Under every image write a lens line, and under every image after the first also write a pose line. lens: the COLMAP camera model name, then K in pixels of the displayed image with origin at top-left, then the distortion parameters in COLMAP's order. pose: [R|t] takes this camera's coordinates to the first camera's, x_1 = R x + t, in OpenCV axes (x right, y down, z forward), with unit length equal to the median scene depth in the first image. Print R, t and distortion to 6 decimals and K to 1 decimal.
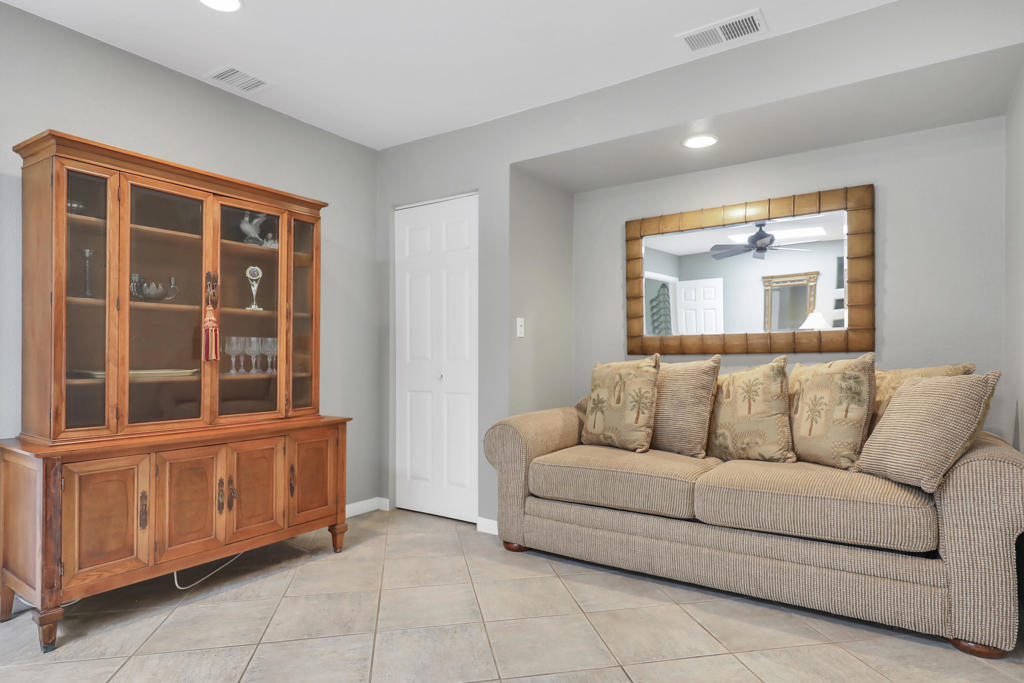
lens RADIAL K [[568.2, 0, 514.0], [0, 568.2, 356.1], [0, 0, 1]] dist [0.002851, 0.000355]
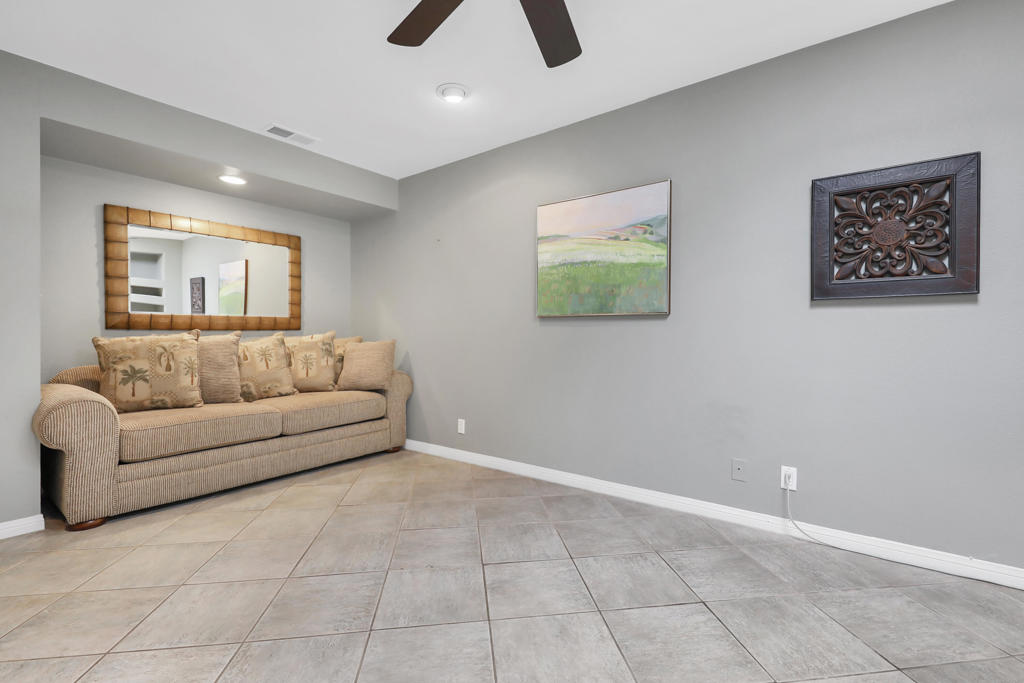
lens RADIAL K [[455.1, 0, 515.4], [0, 455.1, 338.5], [0, 0, 1]] dist [-0.000029, -0.000163]
pose [[0.073512, -0.006234, 0.997275, -0.756977], [-0.004443, 0.999968, 0.006579, 0.006393], [-0.997284, -0.004915, 0.073482, 0.219506]]
